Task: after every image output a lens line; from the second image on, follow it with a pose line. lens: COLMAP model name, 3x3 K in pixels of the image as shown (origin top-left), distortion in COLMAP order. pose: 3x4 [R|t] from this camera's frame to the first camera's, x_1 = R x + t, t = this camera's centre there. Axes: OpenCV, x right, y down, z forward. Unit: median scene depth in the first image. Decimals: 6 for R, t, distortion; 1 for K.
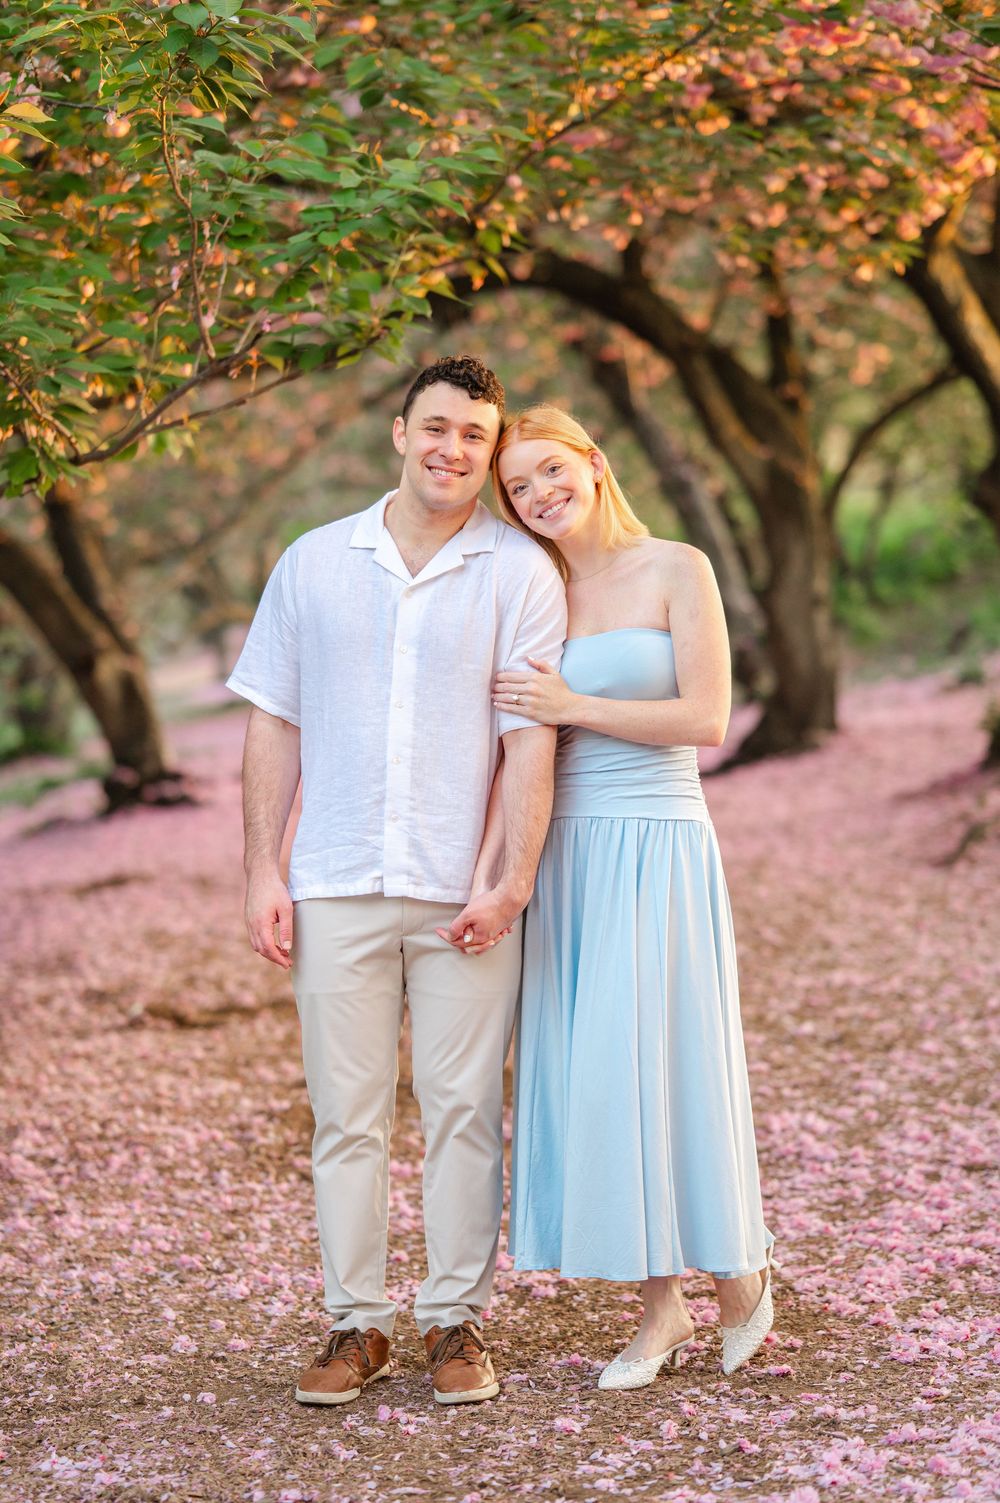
lens RADIAL K [[3763.8, 0, 500.0], [0, 3763.8, 751.5], [0, 0, 1]] dist [-0.044740, 0.595404]
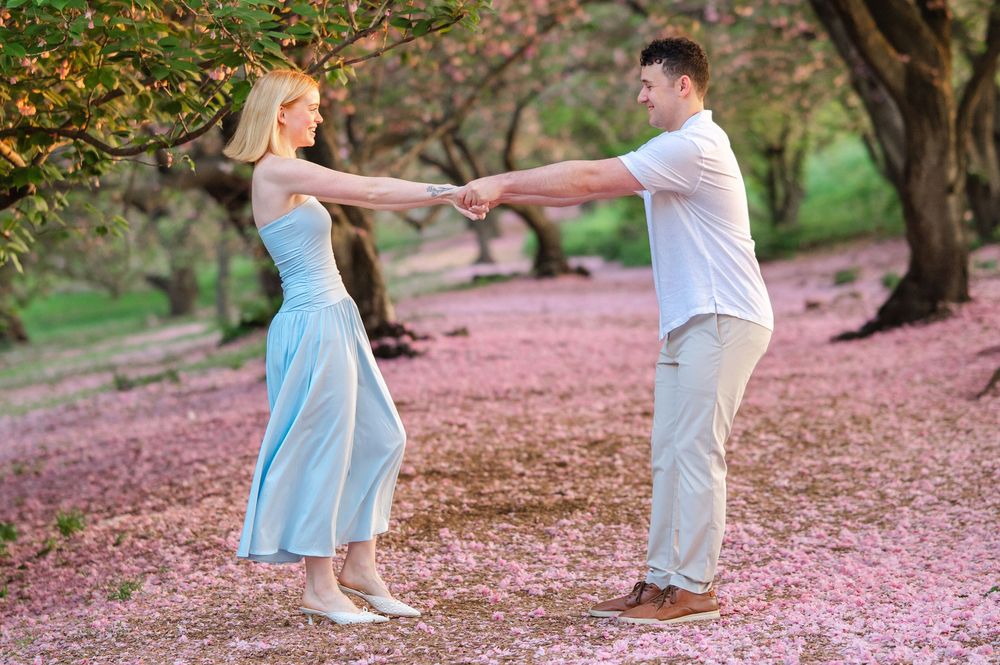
lens RADIAL K [[4276.6, 0, 500.2], [0, 4276.6, 214.1], [0, 0, 1]] dist [0.118868, 3.218485]
pose [[0.996792, 0.019483, -0.077631, 0.130464], [-0.021986, 0.999261, -0.031516, 0.033122], [0.076959, 0.033122, 0.996484, -0.842394]]
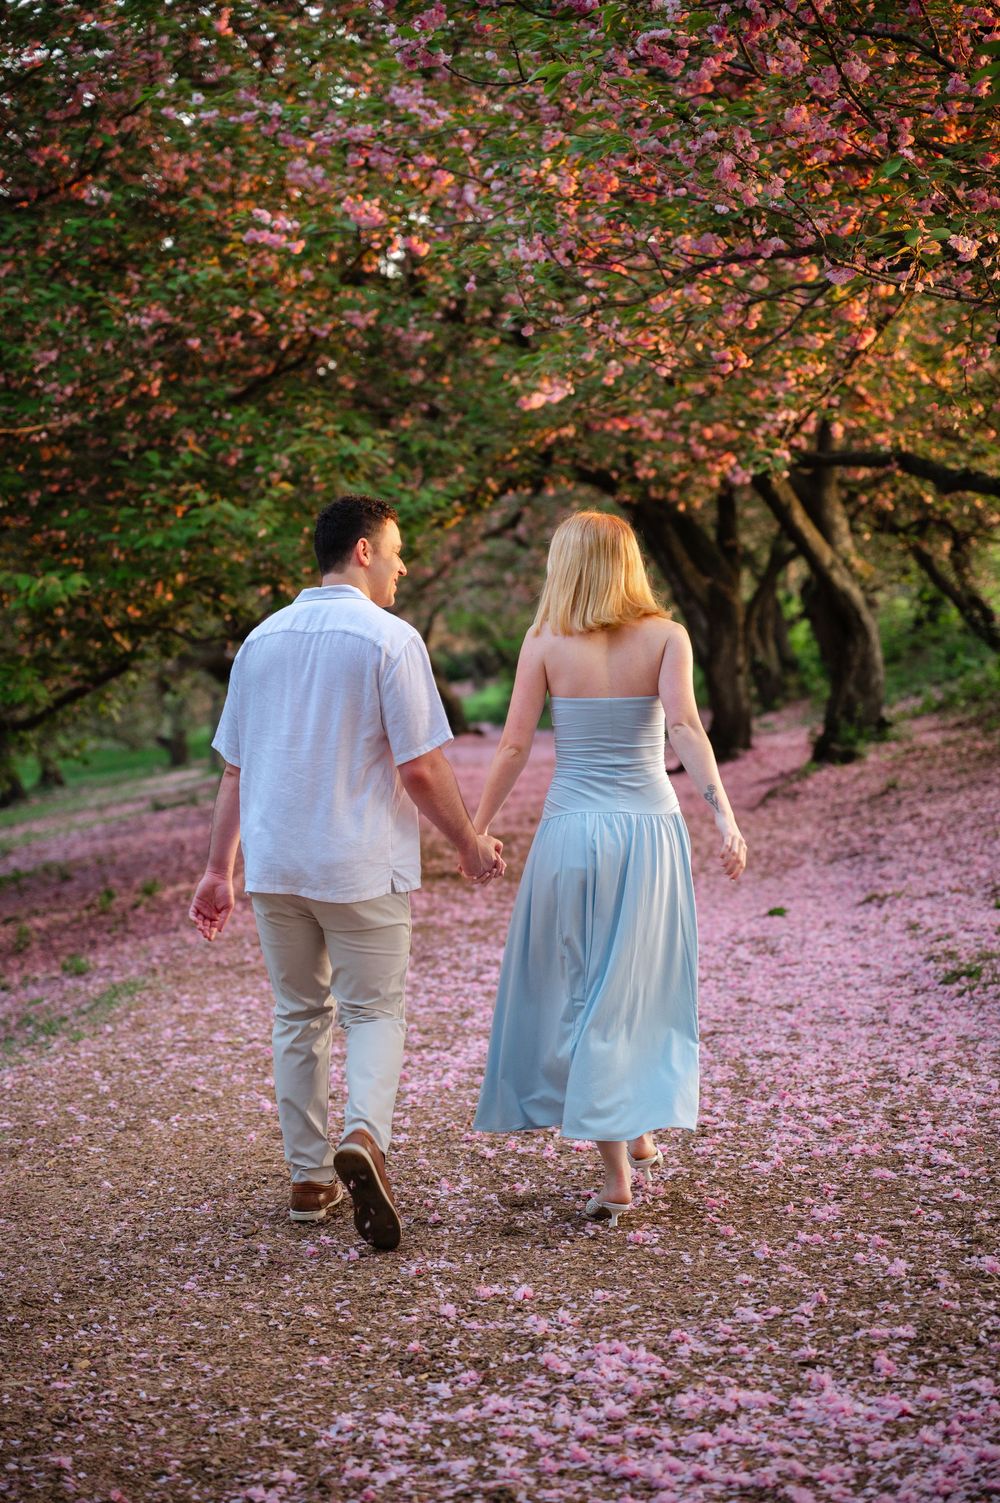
lens RADIAL K [[3240.4, 0, 500.0], [0, 3240.4, 751.5], [0, 0, 1]] dist [0.279225, -0.020310]
pose [[0.998485, 0.024424, -0.049313, 0.133660], [-0.025166, 0.999578, -0.014475, 0.052925], [0.048939, 0.015694, 0.998678, -1.188531]]
